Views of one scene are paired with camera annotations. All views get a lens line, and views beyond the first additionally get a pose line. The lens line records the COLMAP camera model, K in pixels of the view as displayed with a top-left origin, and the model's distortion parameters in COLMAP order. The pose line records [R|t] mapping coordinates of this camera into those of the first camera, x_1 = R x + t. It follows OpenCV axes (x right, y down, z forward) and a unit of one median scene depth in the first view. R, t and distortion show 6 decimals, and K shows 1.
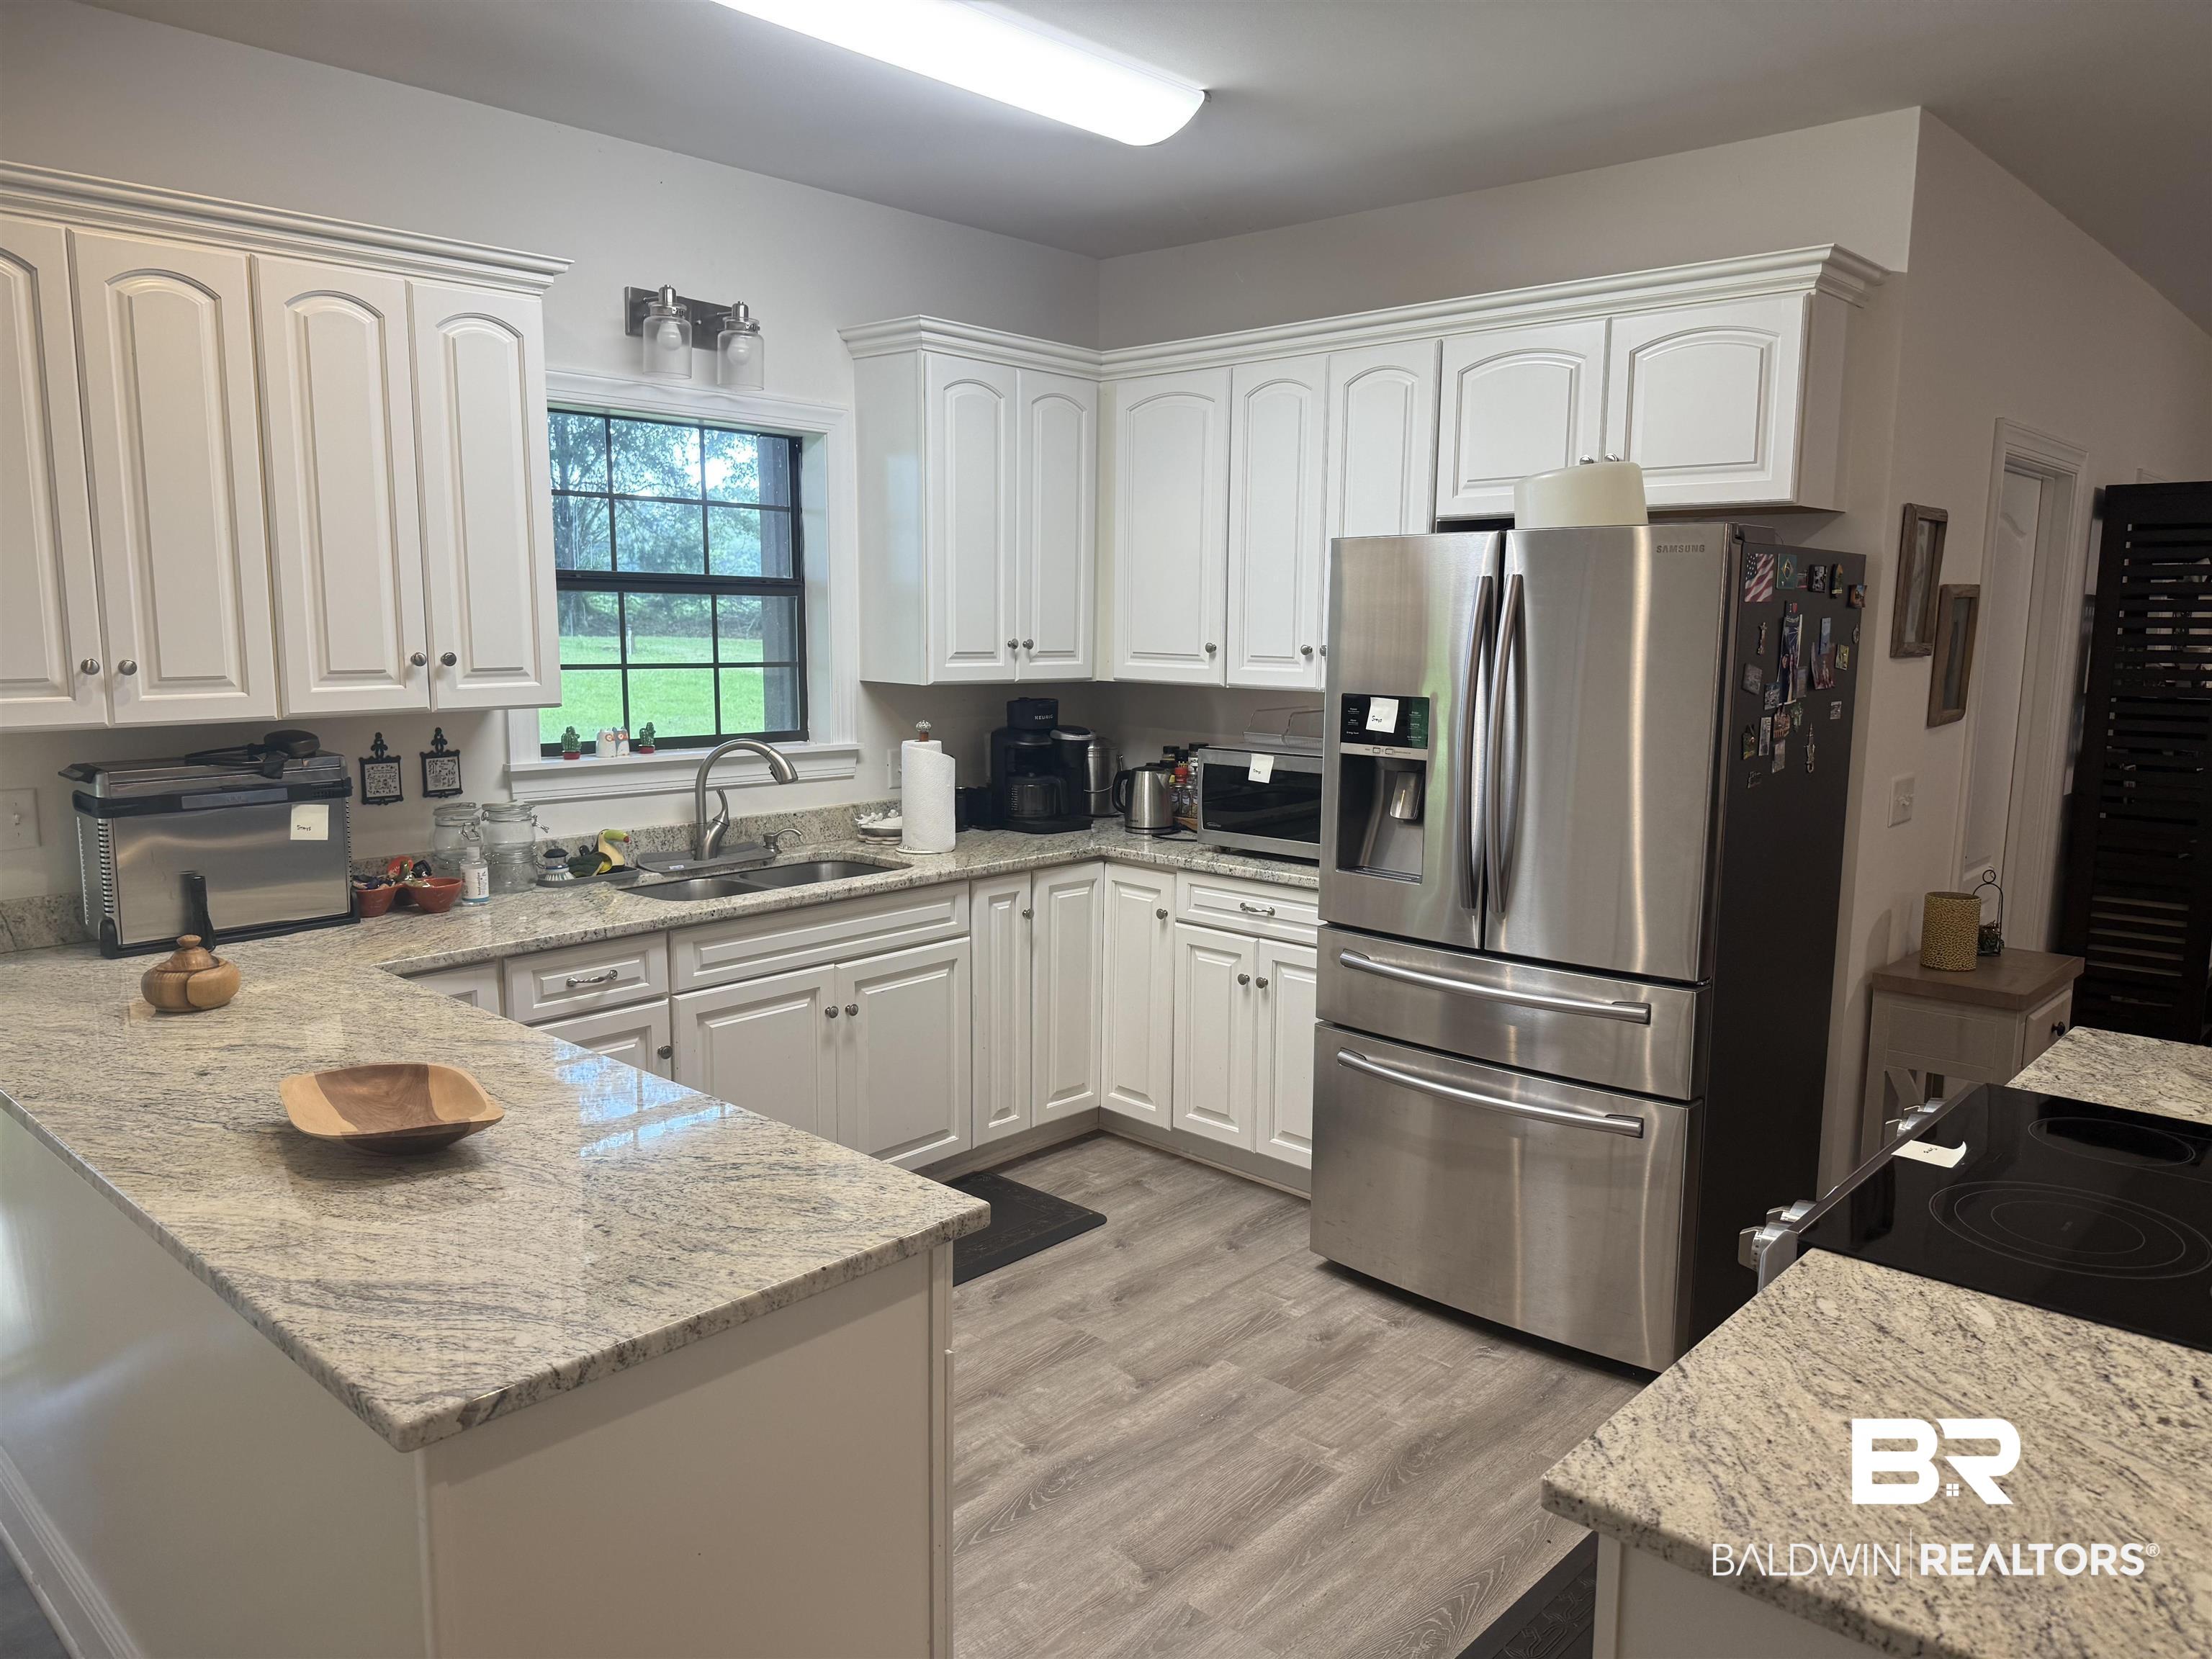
lens RADIAL K [[1567.3, 0, 1106.4], [0, 1567.3, 823.7], [0, 0, 1]] dist [0.026381, -0.027411]
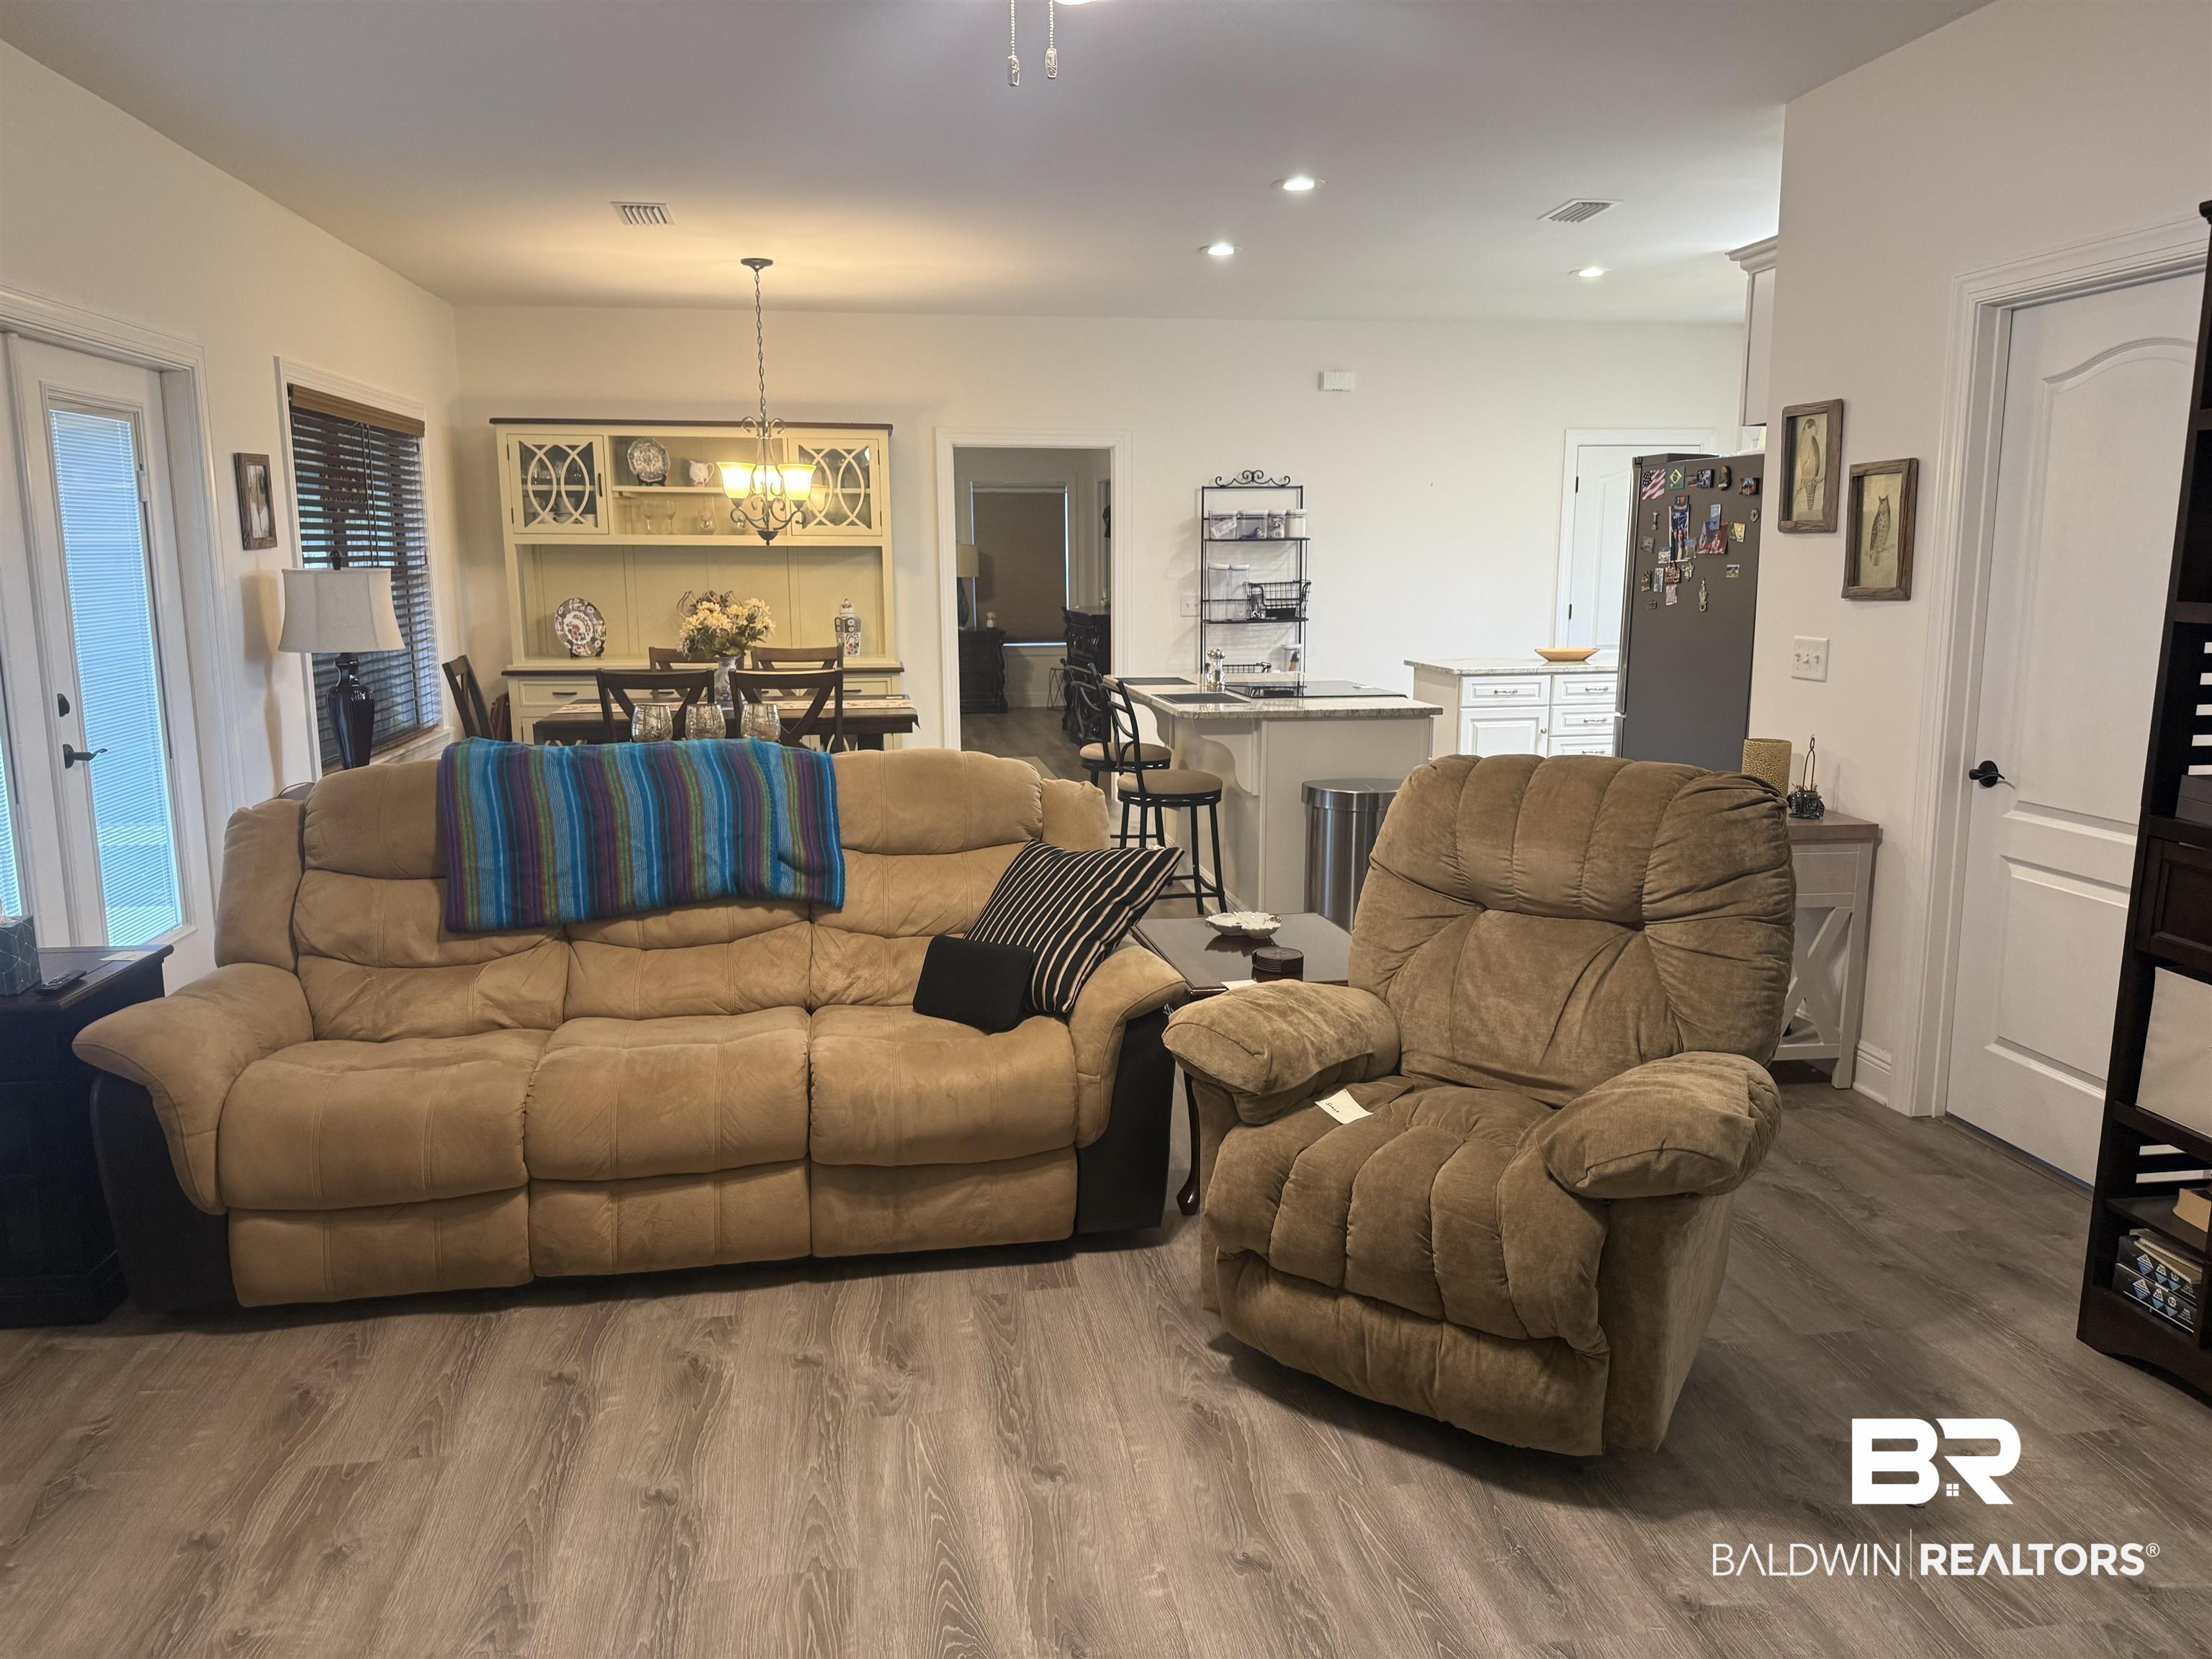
lens RADIAL K [[1555.5, 0, 1105.8], [0, 1555.5, 834.1], [0, 0, 1]] dist [0.135741, -0.266496]
pose [[-0.619486, 0.131555, -0.773906, 1.889035], [-0.112400, 0.960835, 0.253304, -0.138810], [0.776919, 0.243905, -0.580437, 1.420672]]
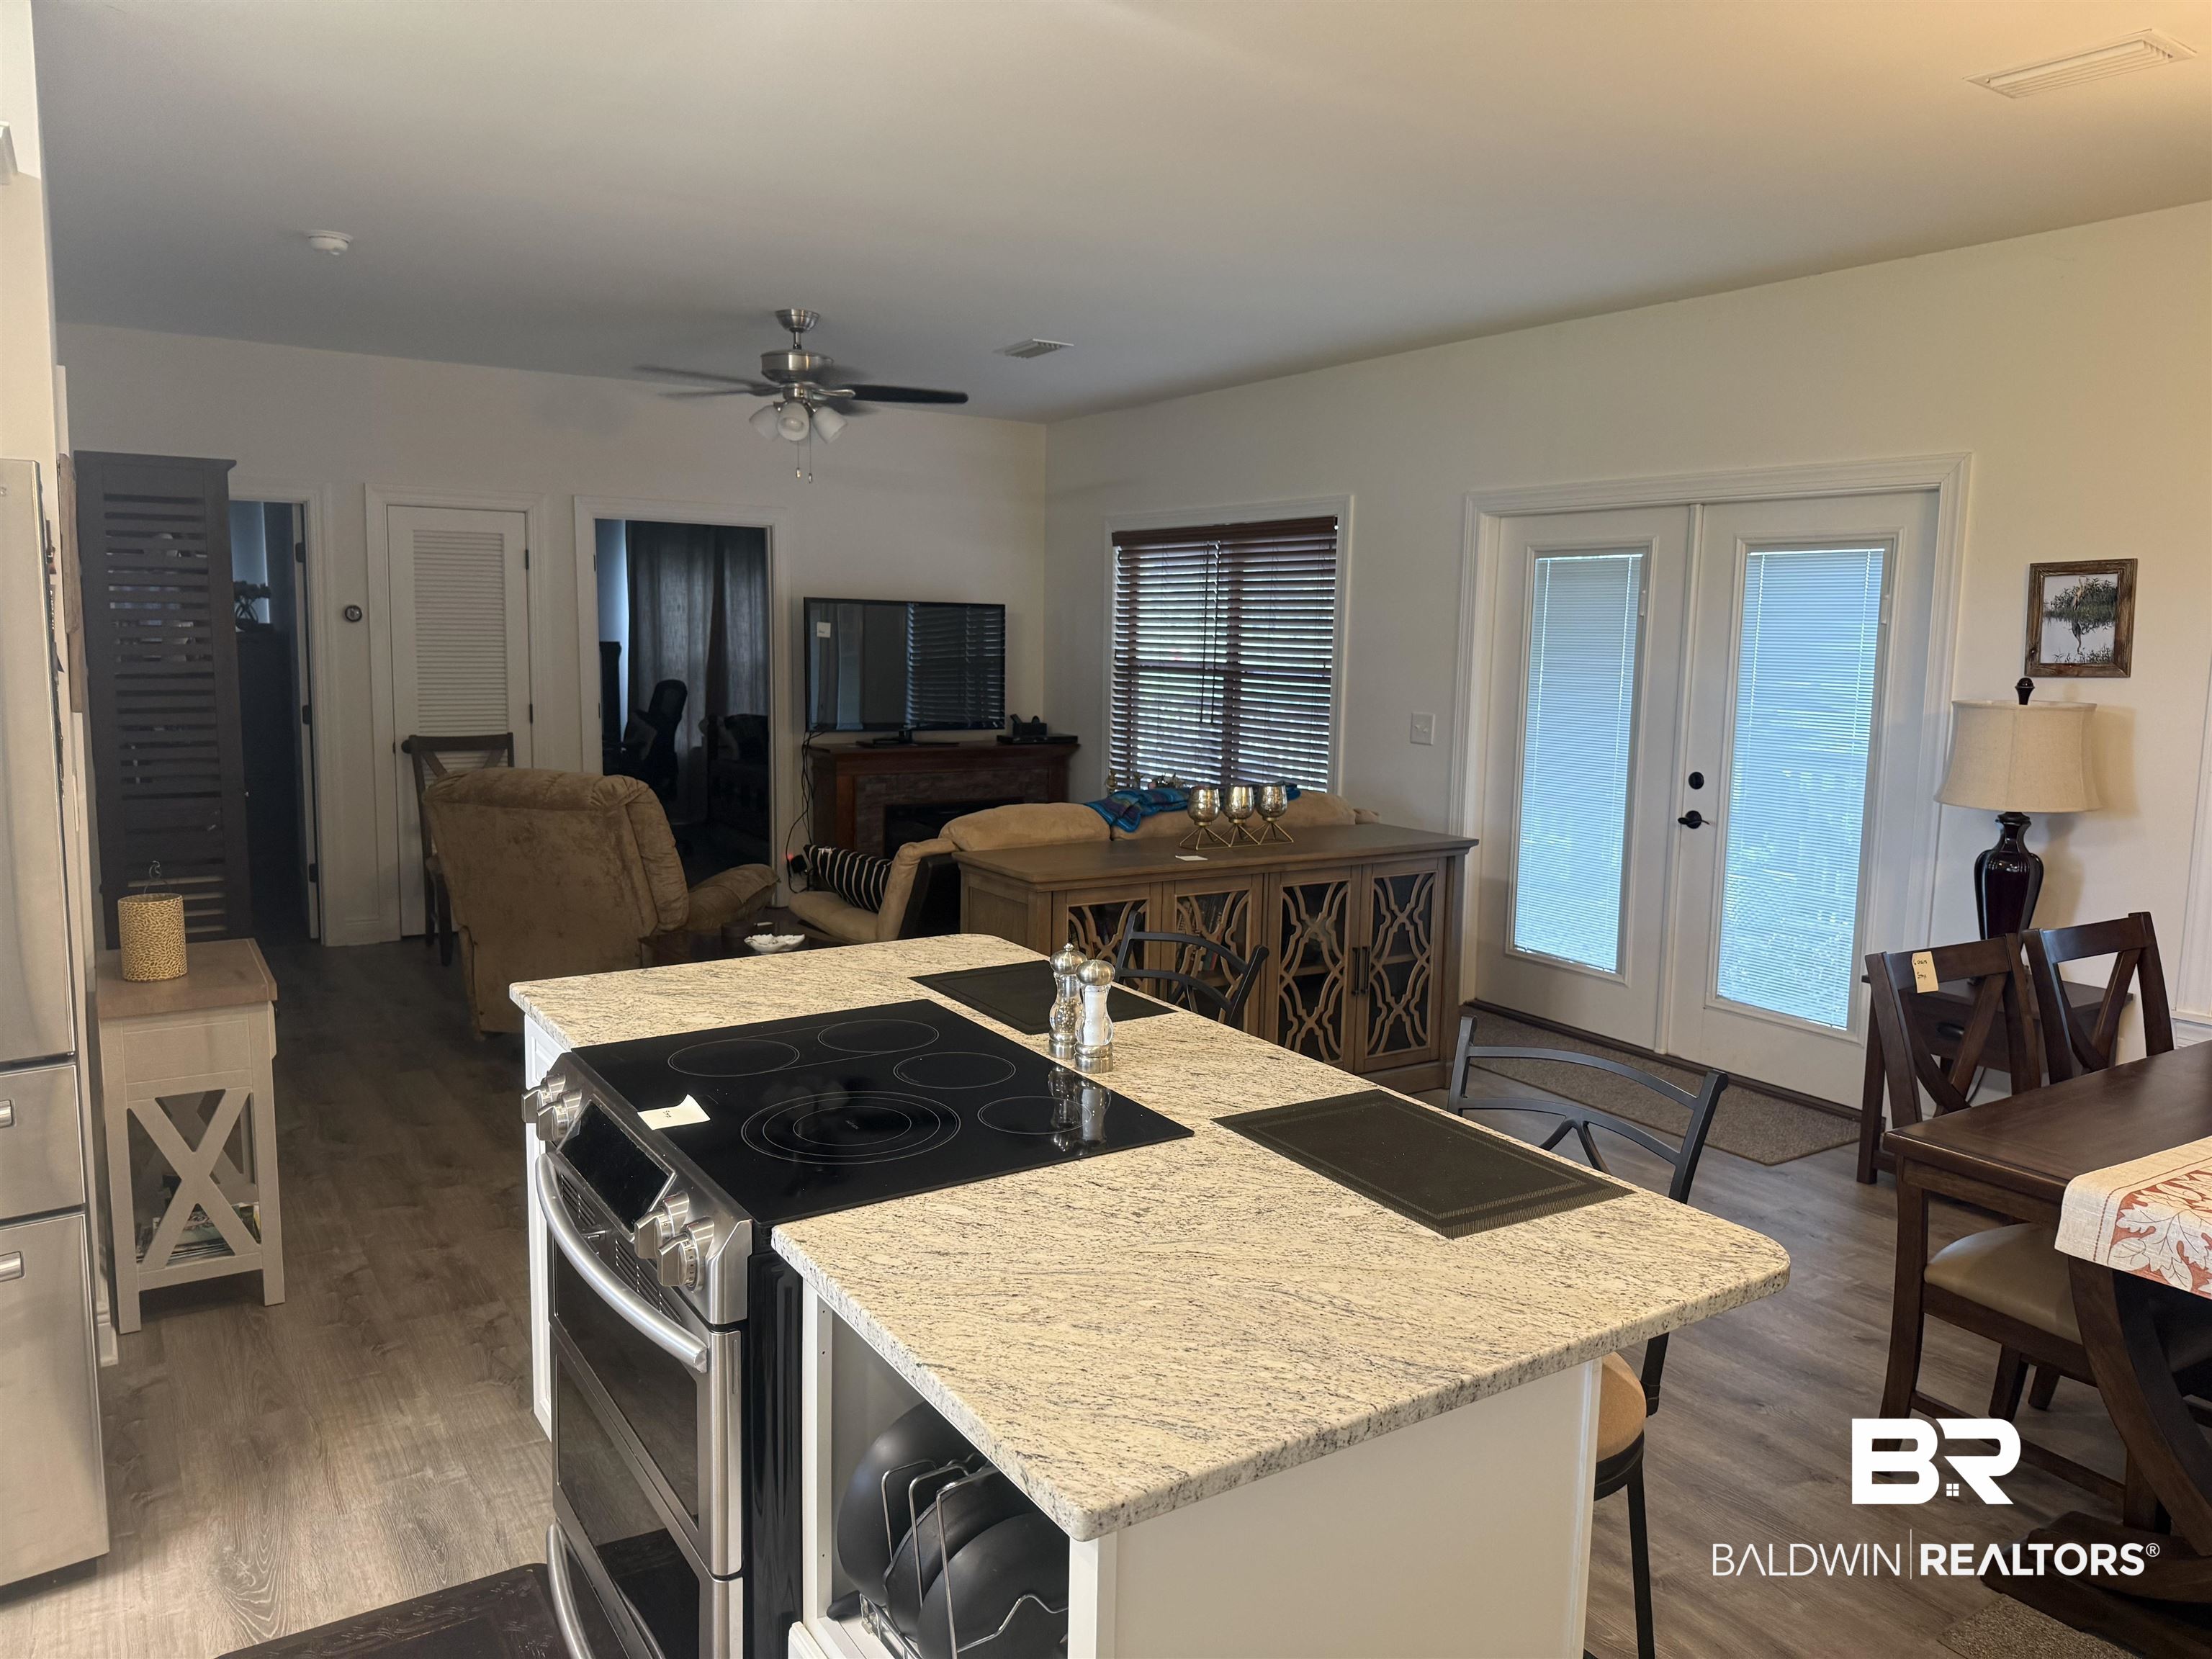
lens RADIAL K [[1547.5, 0, 1106.0], [0, 1547.5, 829.5], [0, 0, 1]] dist [0.090471, -0.127671]
pose [[0.240503, -0.131353, 0.961720, -0.198178], [0.114562, 0.987717, 0.106254, -0.025871], [-0.963864, 0.084622, 0.252597, 0.266000]]
